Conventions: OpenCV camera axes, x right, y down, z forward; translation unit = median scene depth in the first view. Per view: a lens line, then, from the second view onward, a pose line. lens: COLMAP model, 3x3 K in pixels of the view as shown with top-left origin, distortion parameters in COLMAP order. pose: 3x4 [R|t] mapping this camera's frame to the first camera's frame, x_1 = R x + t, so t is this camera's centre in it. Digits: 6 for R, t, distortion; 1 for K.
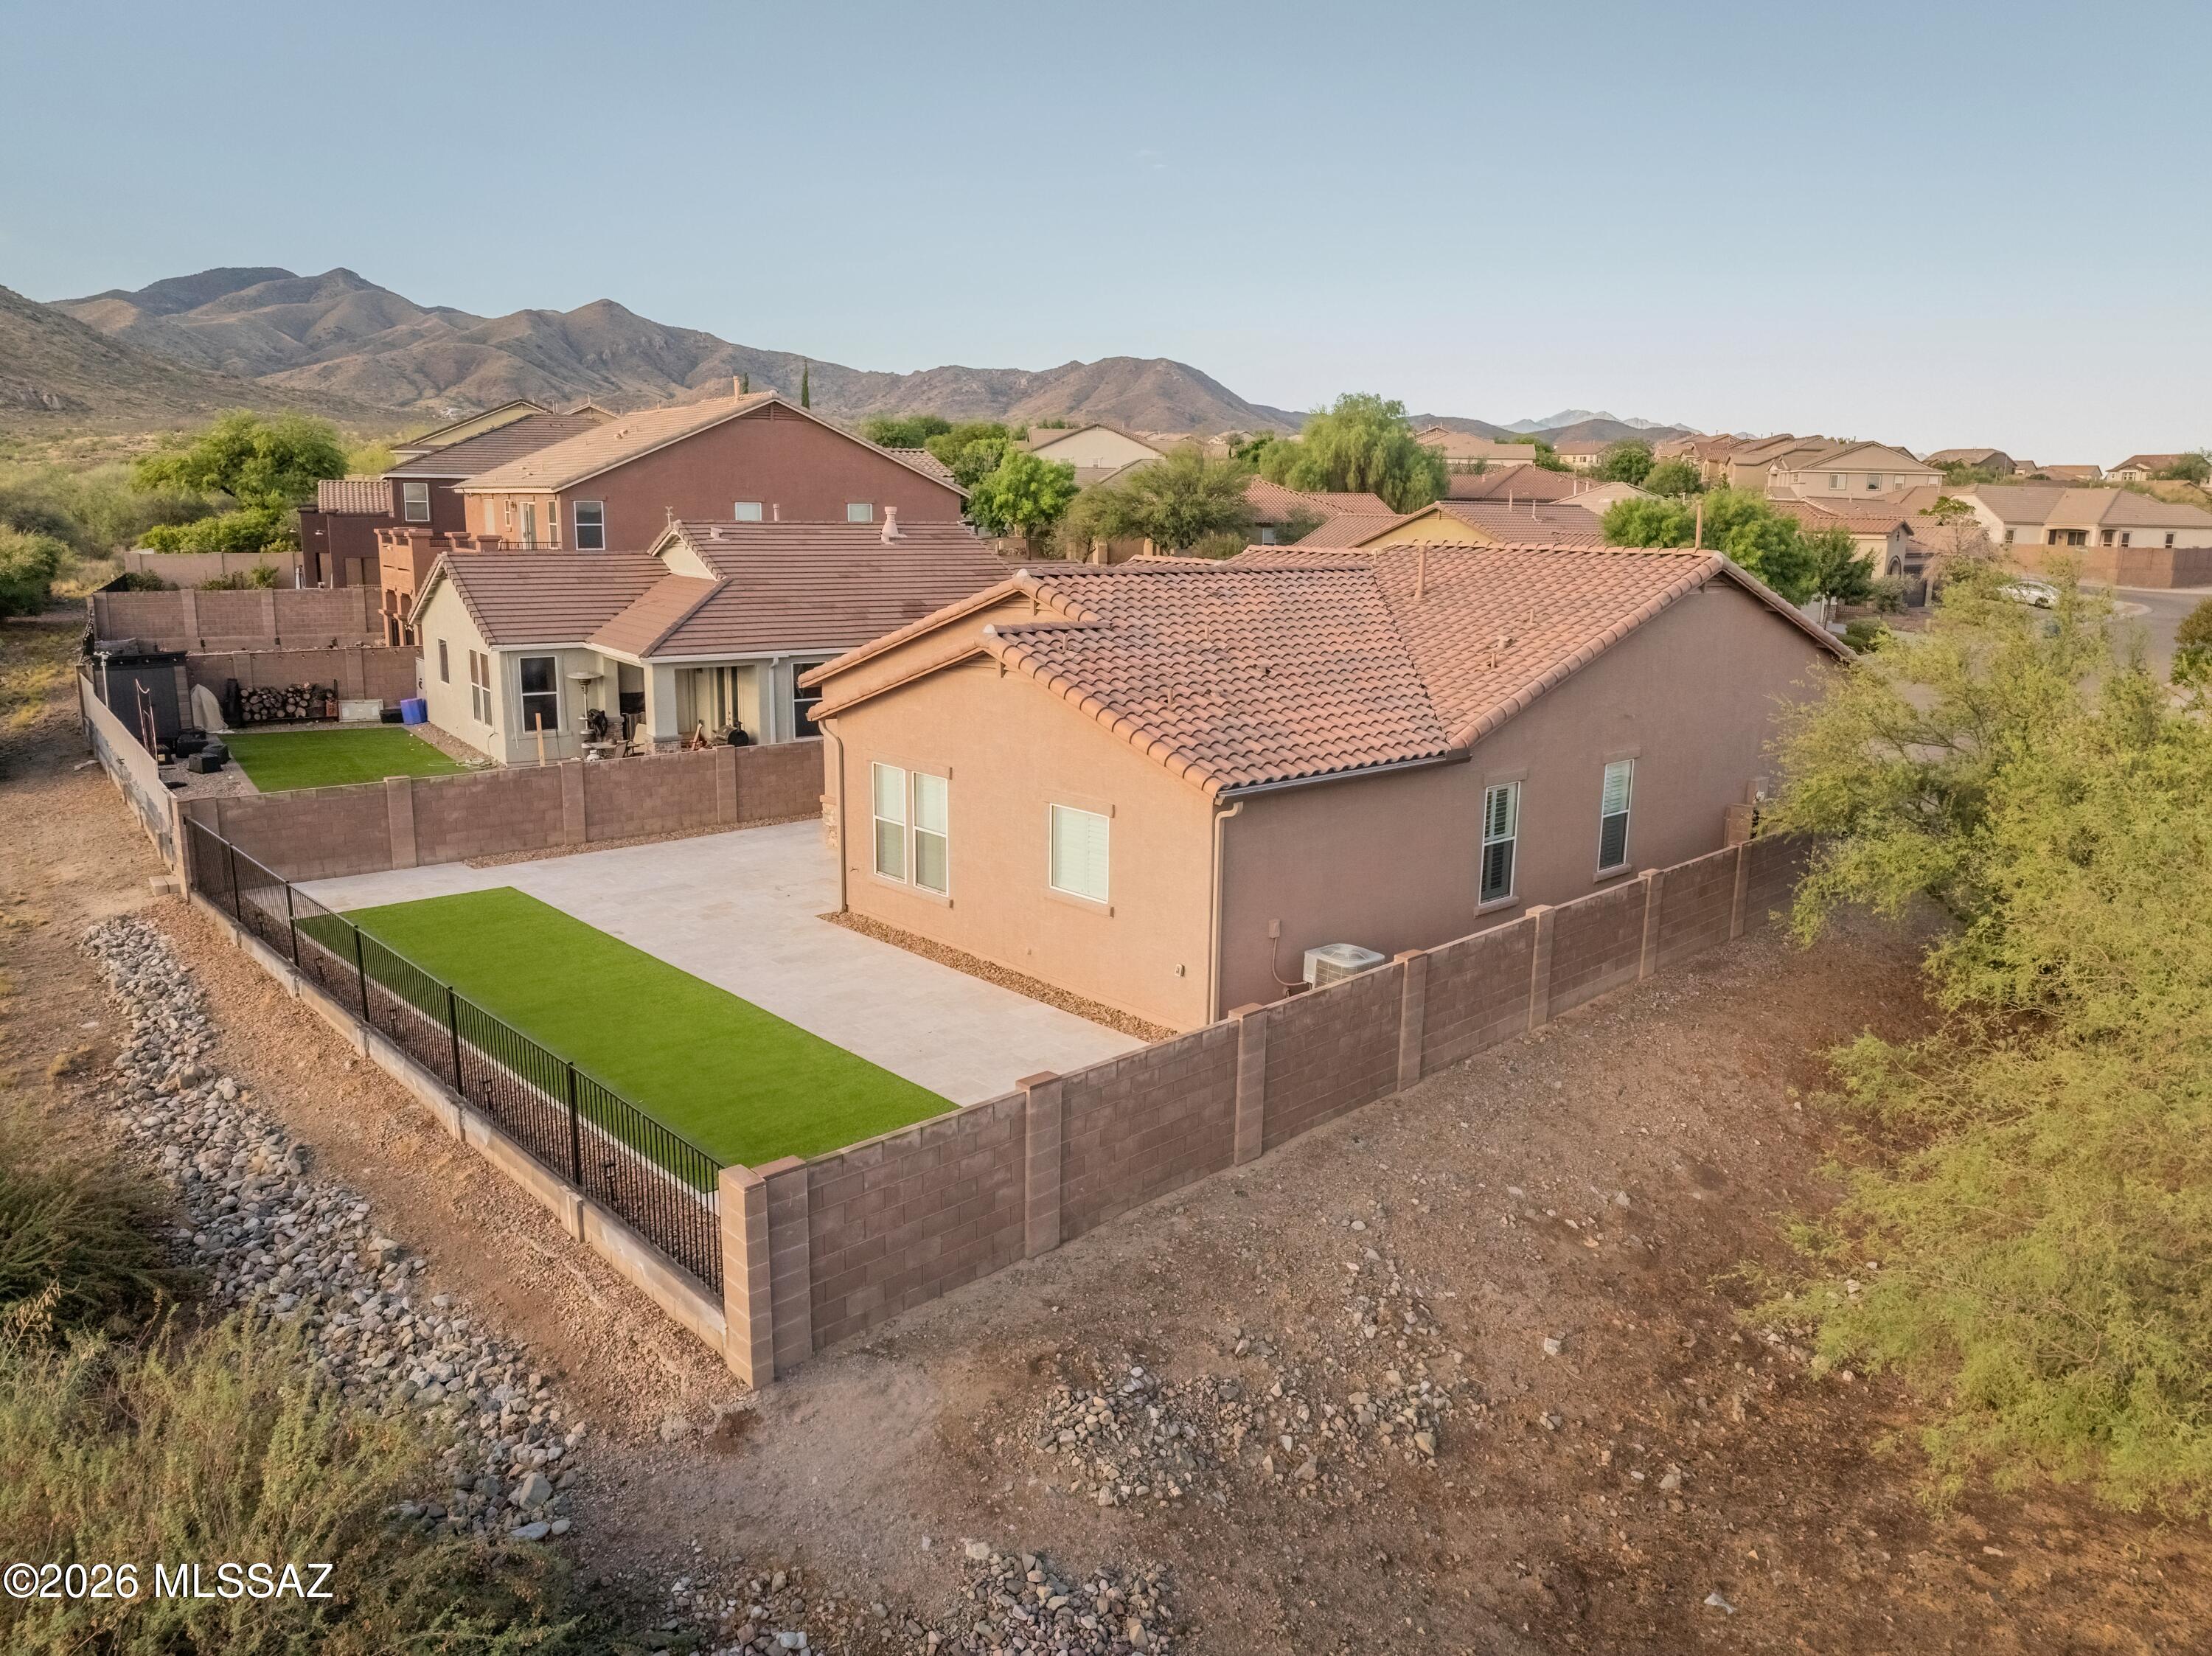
lens RADIAL K [[1554.5, 0, 1103.5], [0, 1554.5, 836.3], [0, 0, 1]] dist [-0.044502, 0.014994]
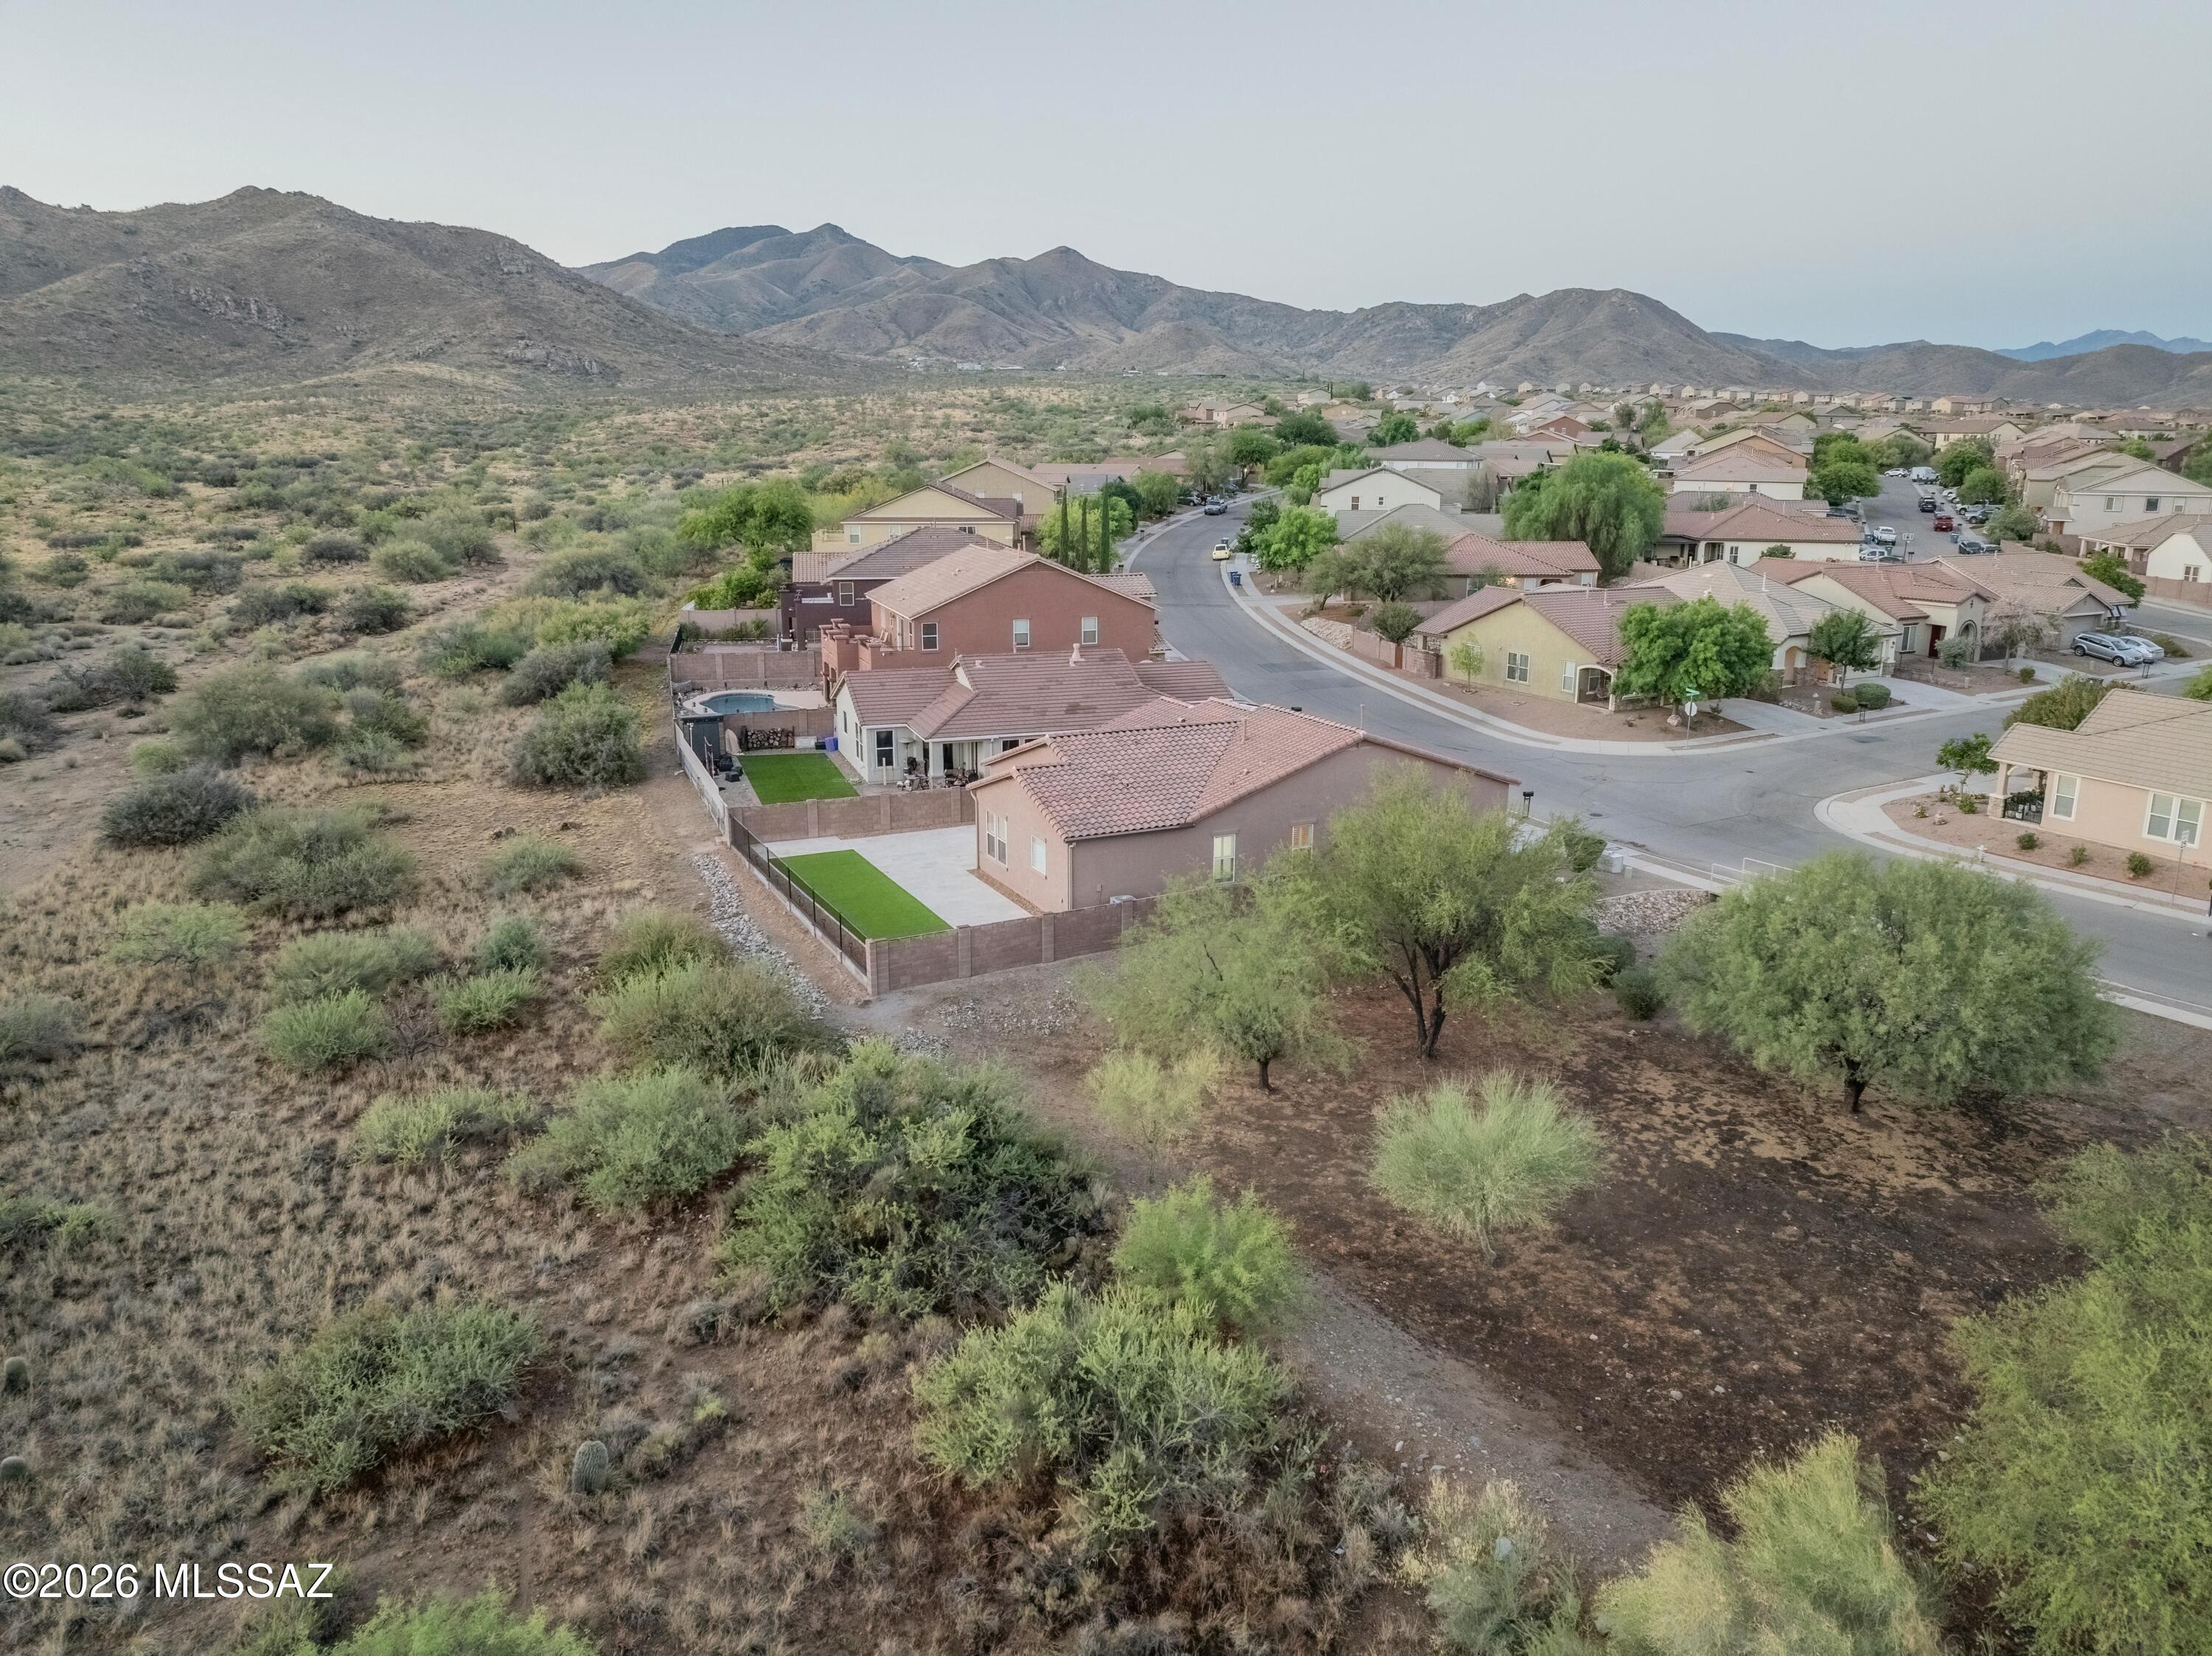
lens RADIAL K [[1549.3, 0, 1105.1], [0, 1549.3, 834.3], [0, 0, 1]] dist [-0.038309, -0.001526]
pose [[0.962269, 0.057476, -0.265962, 0.496935], [-0.047051, 0.997860, 0.045409, -0.093344], [0.268003, -0.031182, 0.962913, -0.951034]]
